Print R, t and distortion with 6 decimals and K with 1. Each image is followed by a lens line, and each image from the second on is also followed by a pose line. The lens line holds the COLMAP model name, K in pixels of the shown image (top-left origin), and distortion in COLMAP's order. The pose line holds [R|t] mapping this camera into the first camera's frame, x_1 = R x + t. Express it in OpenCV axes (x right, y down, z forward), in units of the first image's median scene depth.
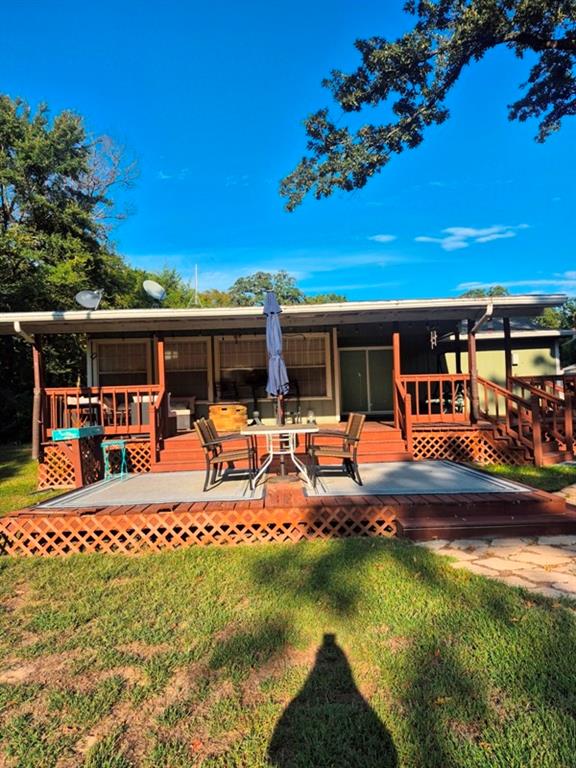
lens RADIAL K [[596.0, 0, 289.4], [0, 596.0, 381.7], [0, 0, 1]] dist [0.115026, -0.130817]
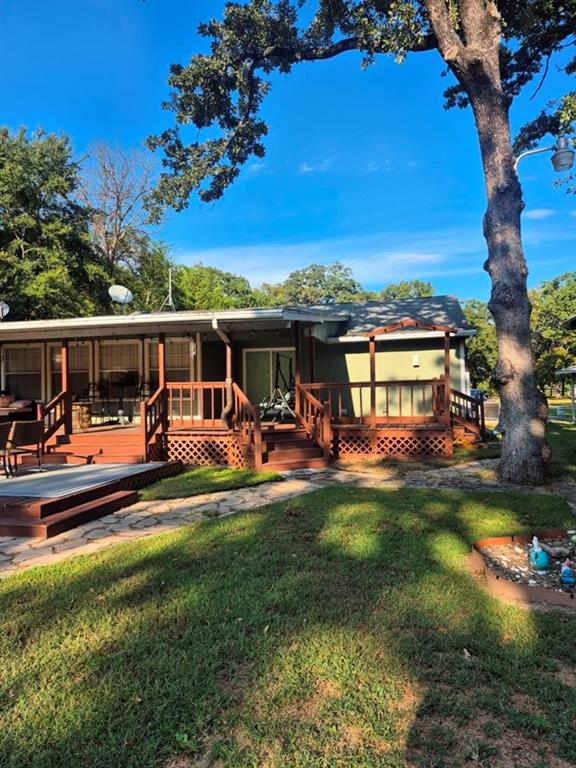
lens RADIAL K [[596.0, 0, 289.4], [0, 596.0, 381.7], [0, 0, 1]] dist [0.115026, -0.130817]
pose [[0.972169, 0.009978, -0.234068, 0.483873], [-0.004887, 0.999739, 0.022322, -0.027942], [0.234230, -0.020557, 0.971964, 0.004281]]
